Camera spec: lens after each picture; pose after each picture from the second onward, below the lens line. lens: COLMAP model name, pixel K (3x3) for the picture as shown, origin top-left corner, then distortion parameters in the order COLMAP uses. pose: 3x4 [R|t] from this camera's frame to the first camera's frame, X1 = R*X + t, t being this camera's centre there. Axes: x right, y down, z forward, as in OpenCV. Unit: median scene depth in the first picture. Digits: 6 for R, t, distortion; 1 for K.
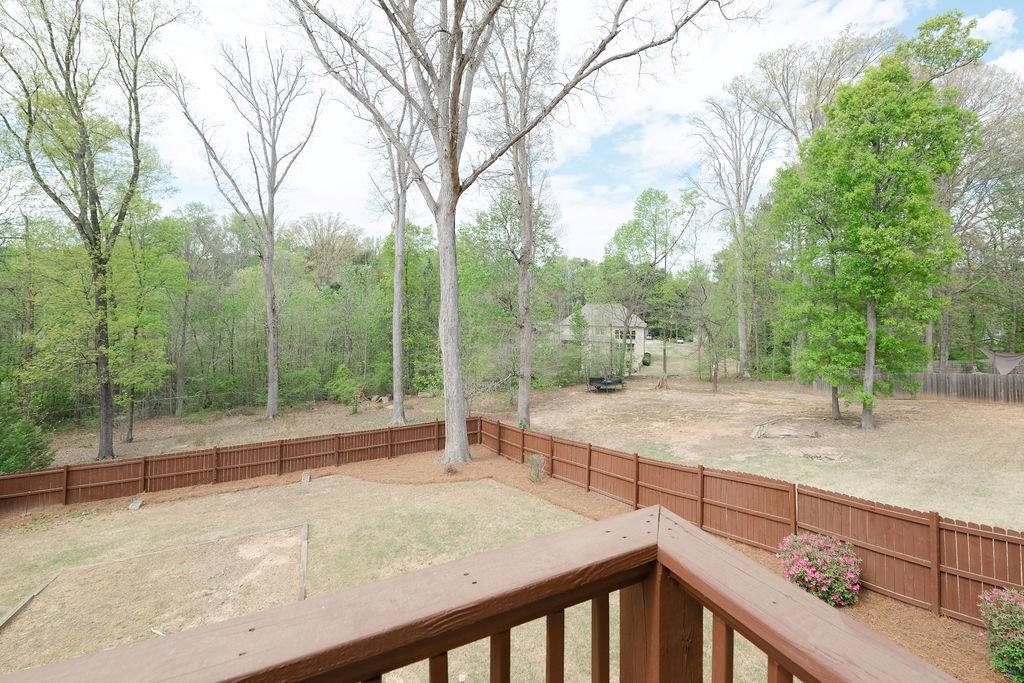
lens RADIAL K [[425.0, 0, 522.0], [0, 425.0, 290.1], [0, 0, 1]] dist [-0.008560, -0.000722]
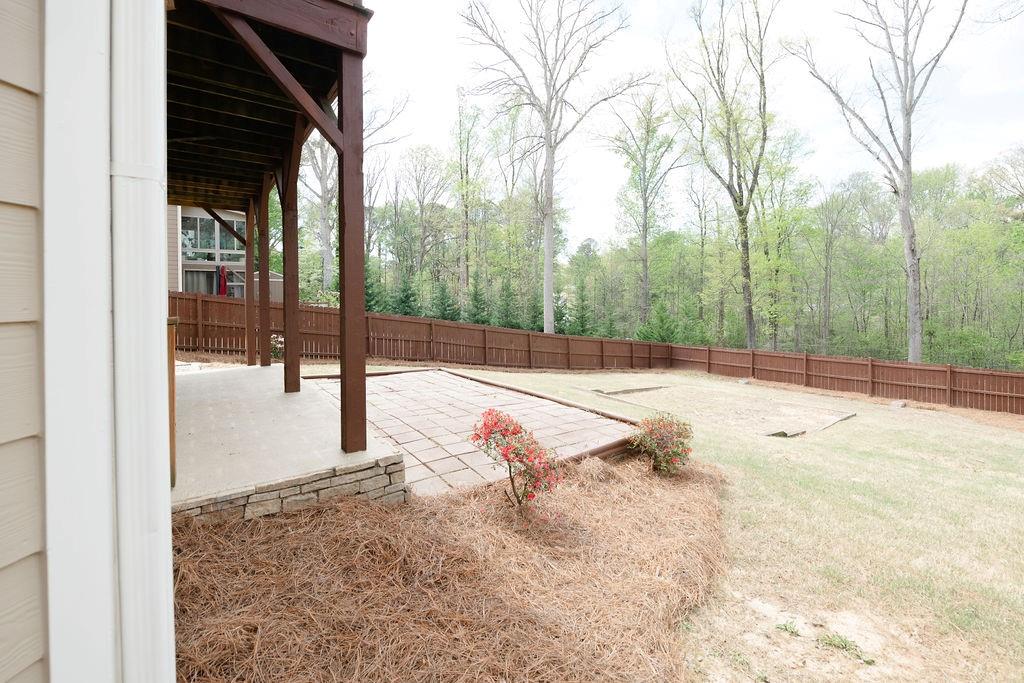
lens RADIAL K [[427.8, 0, 527.0], [0, 427.8, 301.3], [0, 0, 1]] dist [0.001580, -0.000004]
pose [[0.202269, -0.000385, -0.979330, 0.140734], [0.045557, 0.998921, 0.009017, 0.138916], [0.978270, -0.046439, 0.202068, 0.058996]]
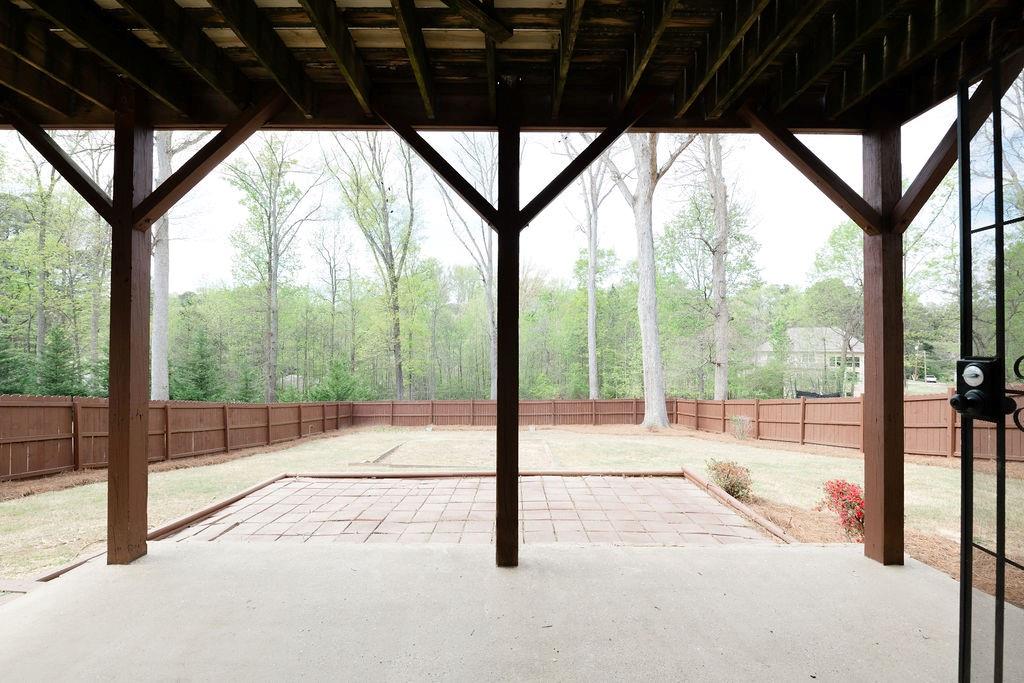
lens RADIAL K [[406.2, 0, 504.8], [0, 406.2, 342.7], [0, 0, 1]] dist [-0.002521, -0.000201]
pose [[0.897326, -0.012439, -0.441193, -0.028680], [0.020722, 0.999688, 0.013960, 0.120816], [0.440882, -0.021669, 0.897303, -0.096853]]
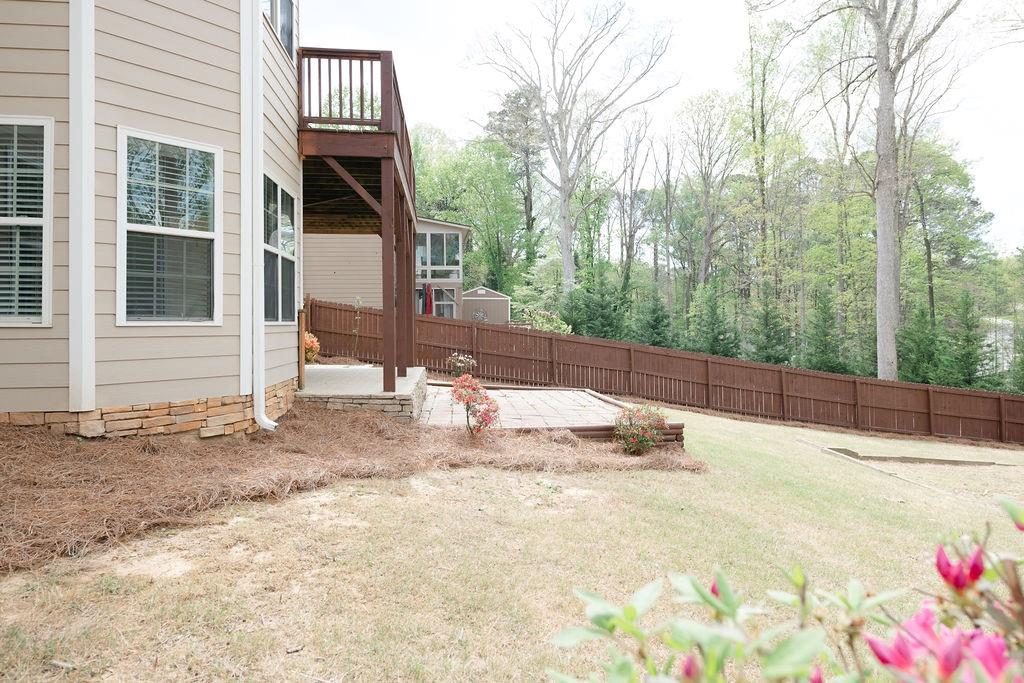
lens RADIAL K [[690.0, 0, 512.1], [0, 690.0, 304.6], [0, 0, 1]] dist [0.004219, 0.001859]
pose [[-0.352330, -0.038879, -0.935068, 0.298274], [0.034467, 0.997920, -0.054479, 0.159185], [0.935241, -0.051424, -0.350257, 0.205166]]
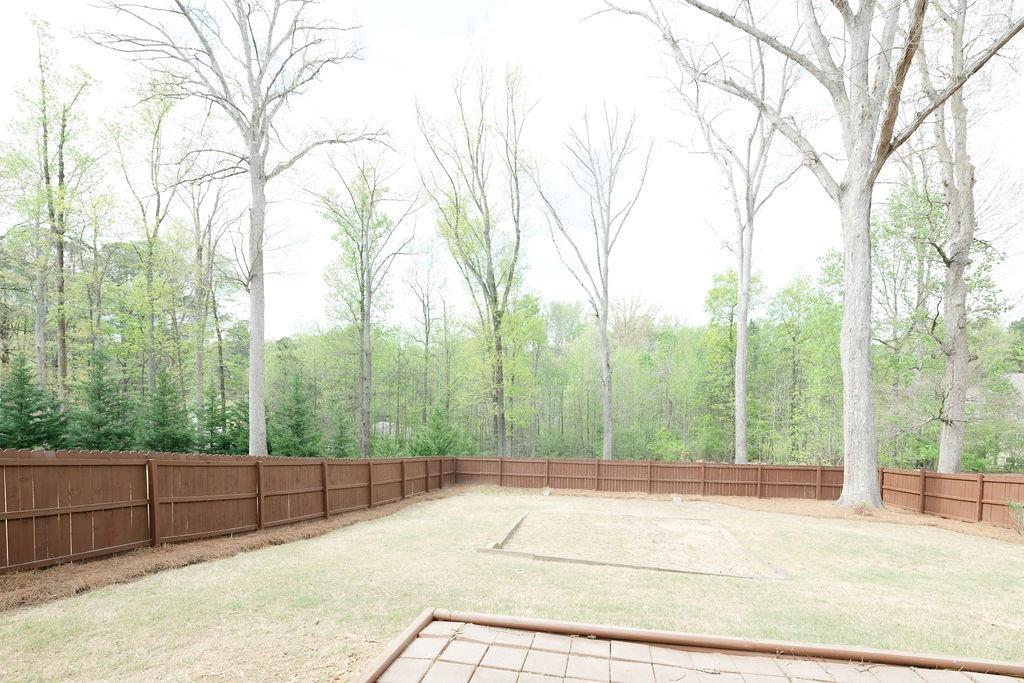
lens RADIAL K [[441.7, 0, 520.5], [0, 441.7, 408.8], [0, 0, 1]] dist [-0.001098, -0.001245]
pose [[0.807140, 0.019948, -0.590023, -0.141309], [0.013845, 0.998515, 0.052698, 0.124063], [0.590198, -0.050704, 0.805665, -0.038902]]
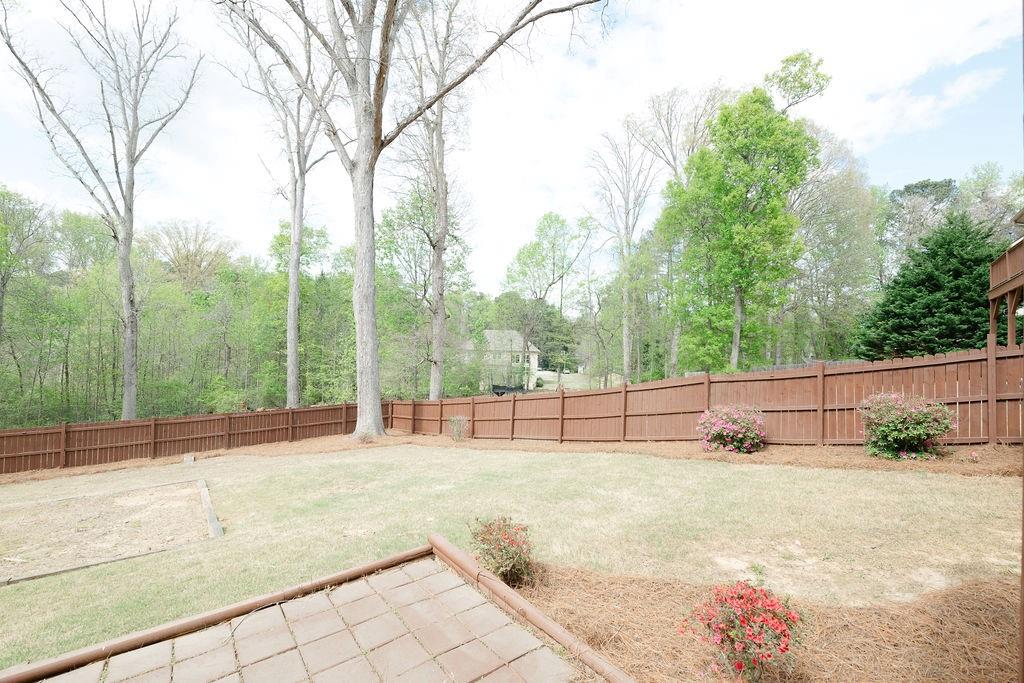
lens RADIAL K [[417.0, 0, 516.3], [0, 417.0, 339.6], [0, 0, 1]] dist [-0.008905, -0.000769]
pose [[0.970555, 0.016988, 0.240281, -0.047907], [-0.020967, 0.999682, 0.014015, 0.125903], [-0.239967, -0.018641, 0.970602, 0.009773]]
